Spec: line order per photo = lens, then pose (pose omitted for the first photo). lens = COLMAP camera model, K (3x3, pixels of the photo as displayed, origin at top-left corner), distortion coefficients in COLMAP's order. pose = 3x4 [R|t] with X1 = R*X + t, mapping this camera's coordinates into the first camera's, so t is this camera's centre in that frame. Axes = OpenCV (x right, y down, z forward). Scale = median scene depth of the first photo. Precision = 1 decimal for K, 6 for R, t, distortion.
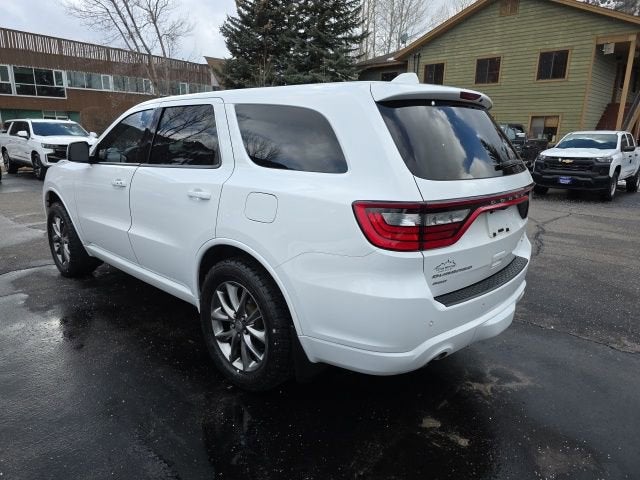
lens RADIAL K [[431.3, 0, 317.8], [0, 431.3, 234.2], [0, 0, 1]] dist [0.039861, -0.035267]
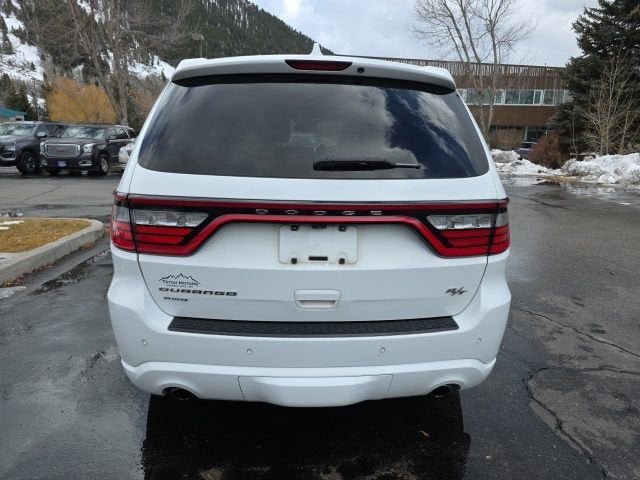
lens RADIAL K [[431.3, 0, 329.0], [0, 431.3, 239.2], [0, 0, 1]] dist [0.039861, -0.035267]
pose [[0.724675, 0.151747, -0.672175, 0.455462], [-0.161099, 0.985728, 0.048852, -0.038091], [0.669995, 0.072885, 0.738779, 0.262010]]
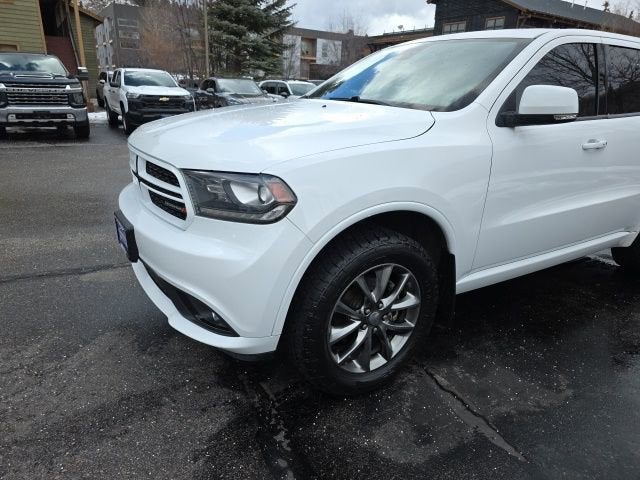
lens RADIAL K [[431.3, 0, 313.8], [0, 431.3, 241.1], [0, 0, 1]] dist [0.039861, -0.035267]
pose [[0.250932, -0.325642, 0.911587, -0.985239], [0.181919, 0.940802, 0.286002, -0.198098], [-0.950757, 0.094068, 0.295317, 0.937723]]
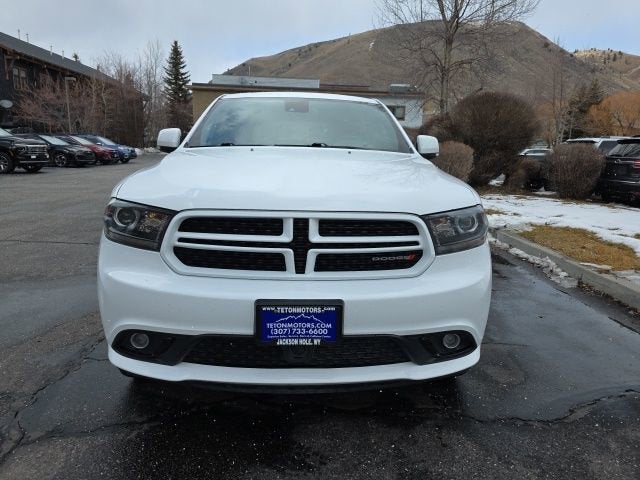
lens RADIAL K [[431.3, 0, 316.4], [0, 431.3, 236.3], [0, 0, 1]] dist [0.039861, -0.035267]
pose [[-0.716359, -0.172862, 0.675980, -0.843686], [0.115257, 0.926198, 0.358990, -0.302961], [-0.688147, 0.335077, -0.643566, 1.477396]]
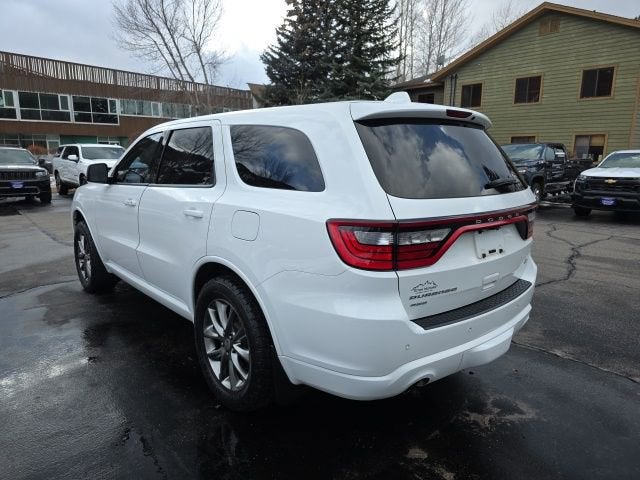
lens RADIAL K [[431.3, 0, 318.5], [0, 431.3, 233.7], [0, 0, 1]] dist [0.039861, -0.035267]
pose [[0.995872, 0.007873, -0.090431, 0.065074], [-0.012359, 0.998714, -0.049162, 0.002198], [0.089928, 0.050076, 0.994689, 0.006588]]
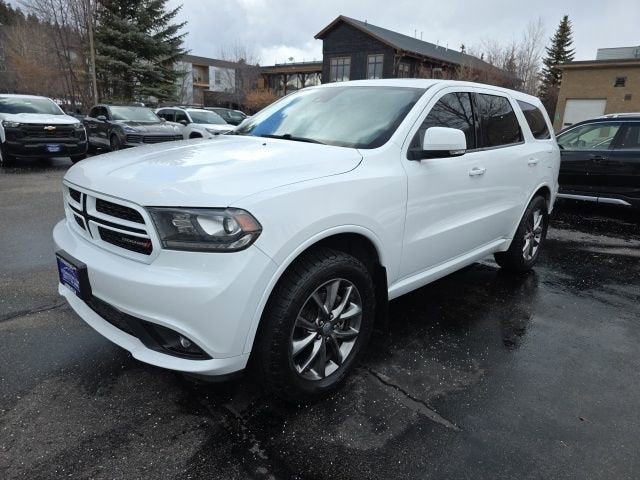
lens RADIAL K [[431.3, 0, 328.5], [0, 431.3, 235.5], [0, 0, 1]] dist [0.039861, -0.035267]
pose [[-0.008594, -0.271154, 0.962498, -1.045402], [0.180024, 0.946387, 0.268222, -0.222365], [-0.983625, 0.175578, 0.040681, 0.975276]]
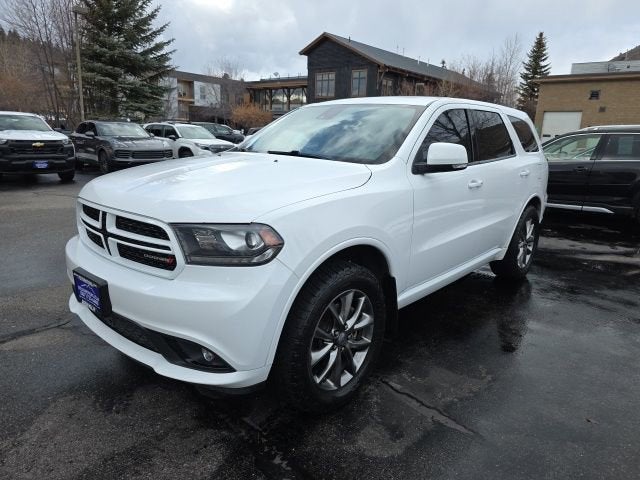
lens RADIAL K [[431.3, 0, 331.4], [0, 431.3, 229.2], [0, 0, 1]] dist [0.039861, -0.035267]
pose [[-0.049463, -0.229869, 0.971964, -1.060969], [0.187490, 0.953718, 0.235096, -0.233525], [-0.981020, 0.193862, -0.004076, 1.005347]]
